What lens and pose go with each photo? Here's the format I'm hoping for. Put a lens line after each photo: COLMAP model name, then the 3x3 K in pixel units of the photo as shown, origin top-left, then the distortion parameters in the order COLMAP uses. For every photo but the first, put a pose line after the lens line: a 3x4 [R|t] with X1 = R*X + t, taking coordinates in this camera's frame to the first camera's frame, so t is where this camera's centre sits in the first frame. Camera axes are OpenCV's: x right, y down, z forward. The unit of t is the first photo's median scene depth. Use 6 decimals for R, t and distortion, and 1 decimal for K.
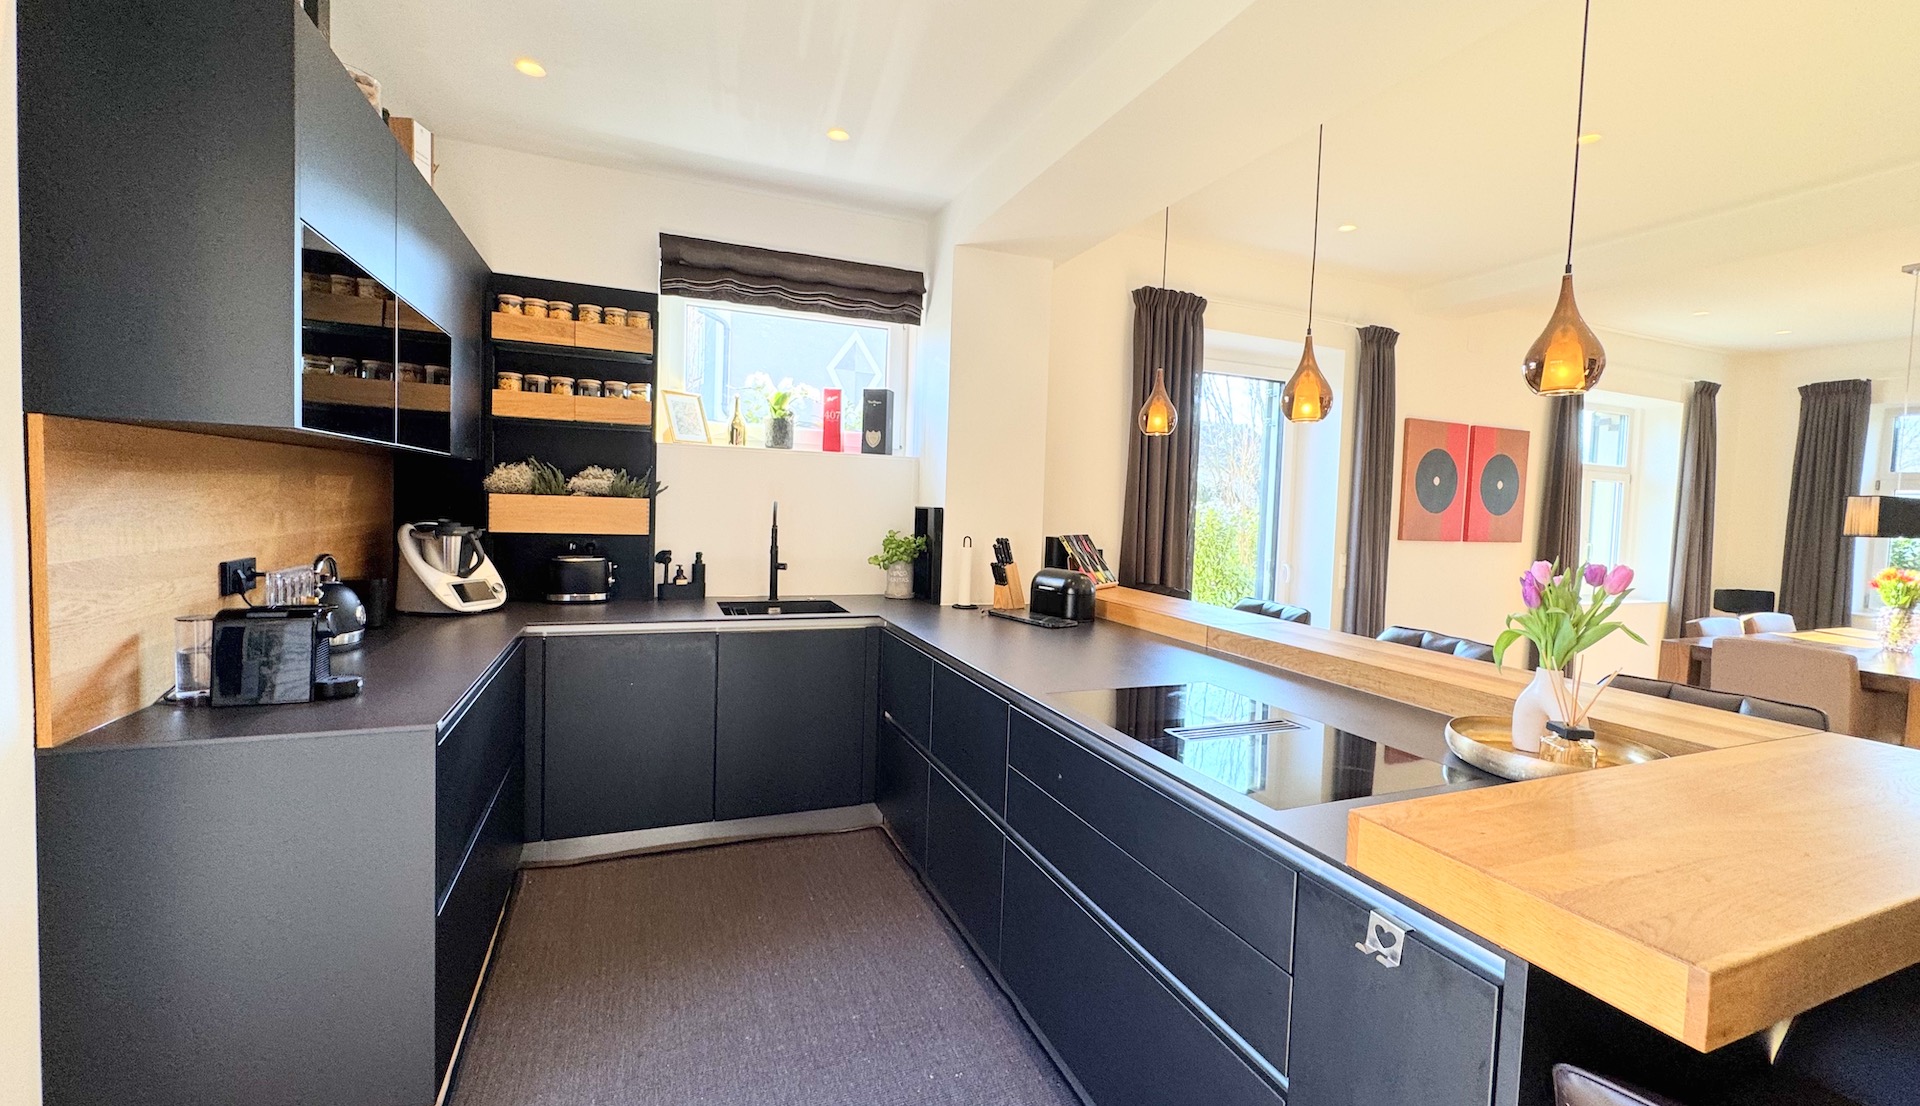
lens RADIAL K [[774.2, 0, 960.0], [0, 774.2, 553.0], [0, 0, 1]] dist [-0.001048, -0.000034]
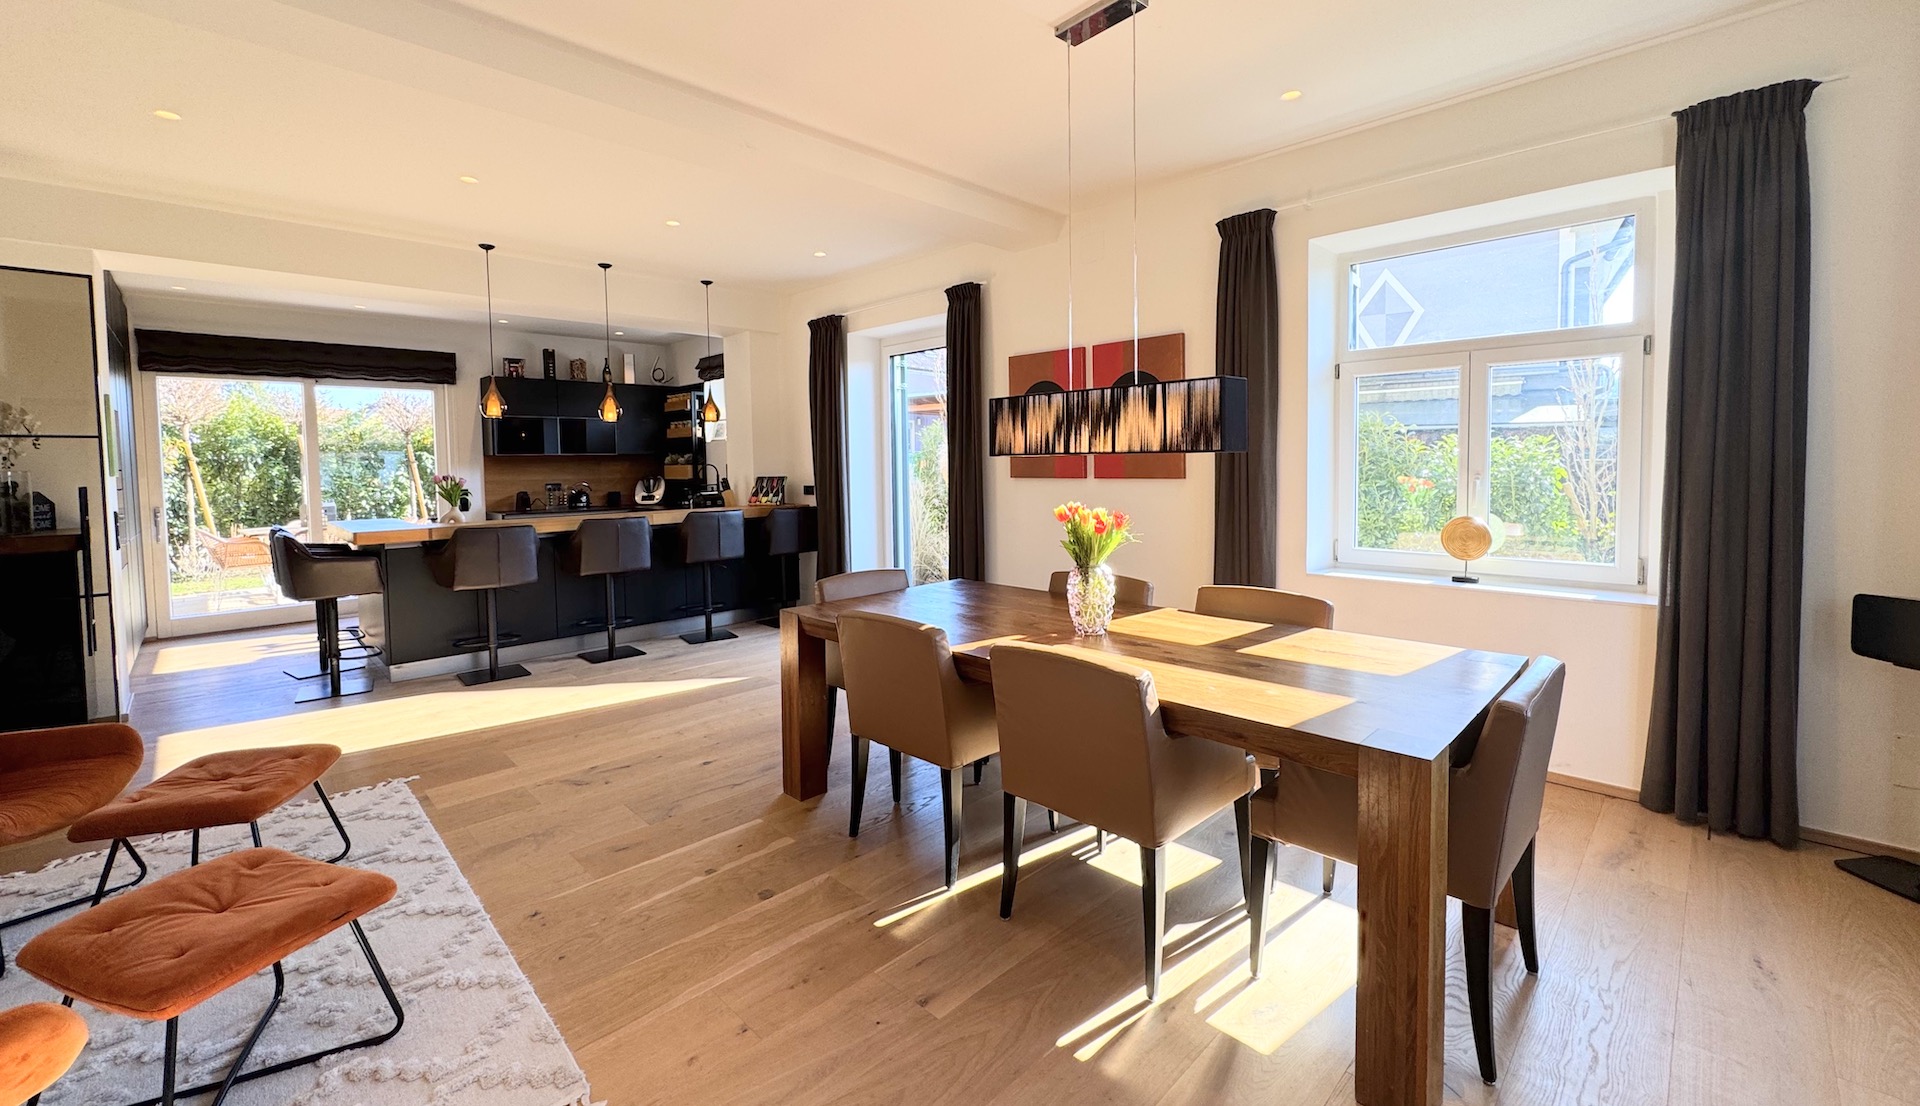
lens RADIAL K [[772.5, 0, 959.7], [0, 772.5, 501.5], [0, 0, 1]] dist [-0.003083, -0.000084]
pose [[0.380264, 0.006669, -0.924854, 2.276969], [-0.035098, 0.999358, -0.007225, 0.036369], [0.924212, 0.035208, 0.380254, 0.850487]]
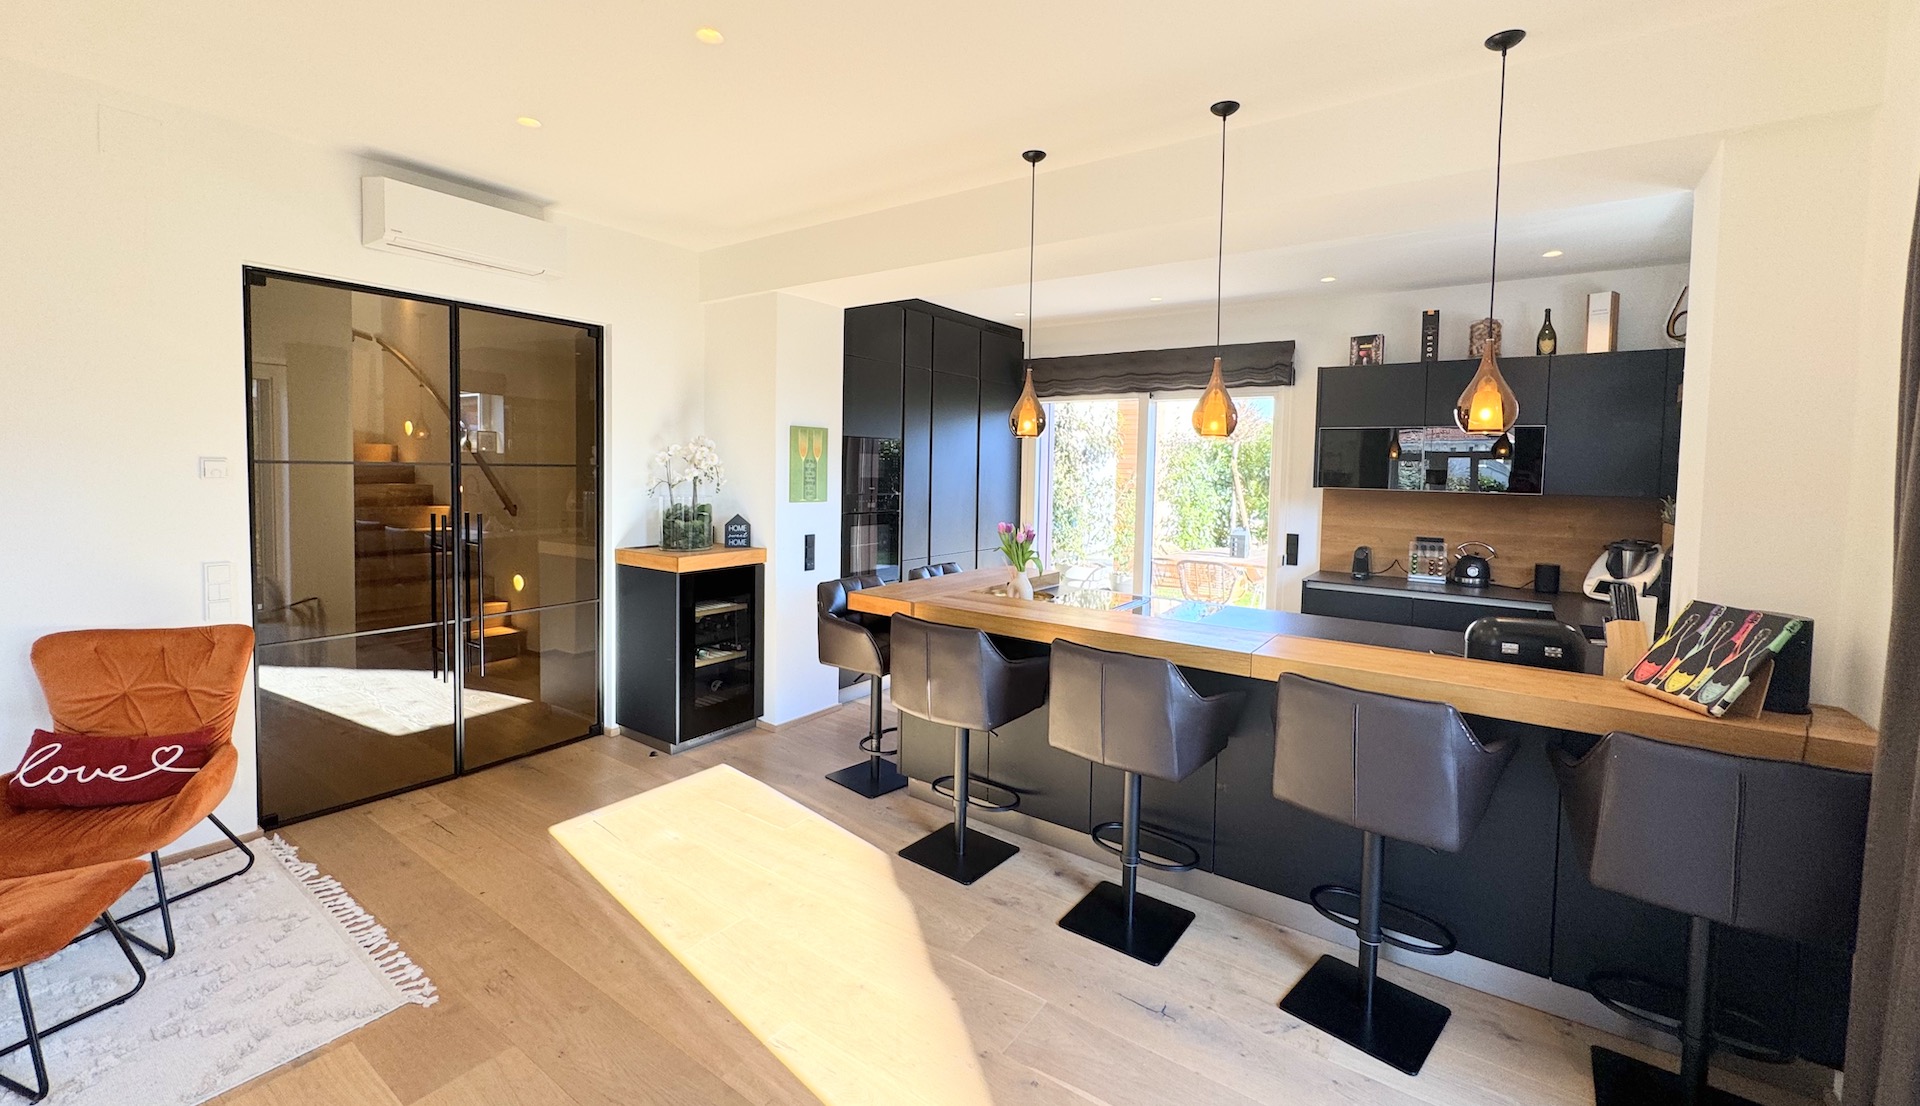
lens RADIAL K [[772.5, 0, 959.7], [0, 772.5, 501.5], [0, 0, 1]] dist [-0.003083, -0.000084]
pose [[-0.841917, -0.028887, -0.538834, 1.022569], [-0.087909, 0.992568, 0.084145, -0.109100], [0.532399, 0.118211, -0.838199, 1.339253]]
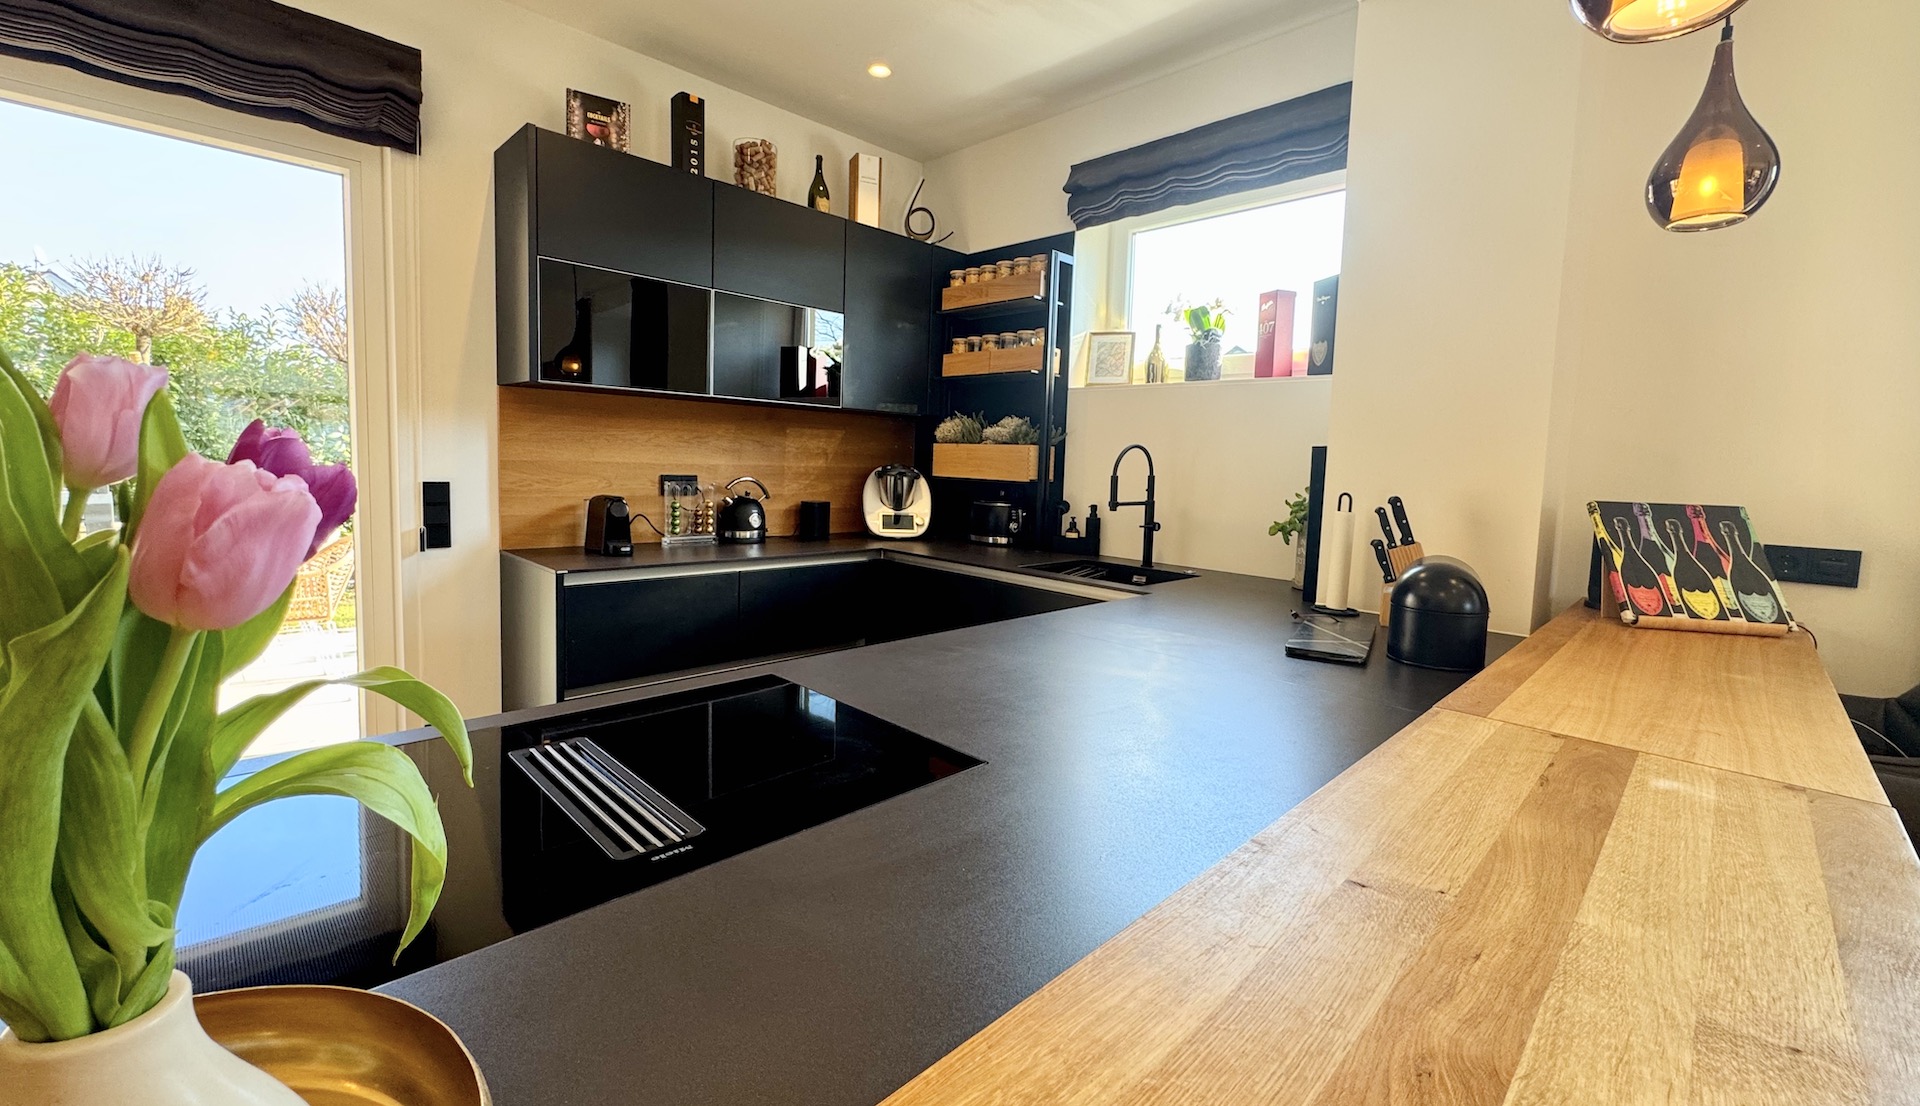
lens RADIAL K [[777.2, 0, 961.9], [0, 777.2, 525.7], [0, 0, 1]] dist [-0.000596, -0.000066]
pose [[0.385285, 0.056819, -0.921047, 0.467425], [-0.084531, 0.996079, 0.026088, 0.013432], [0.918918, 0.067805, 0.388577, 0.534829]]
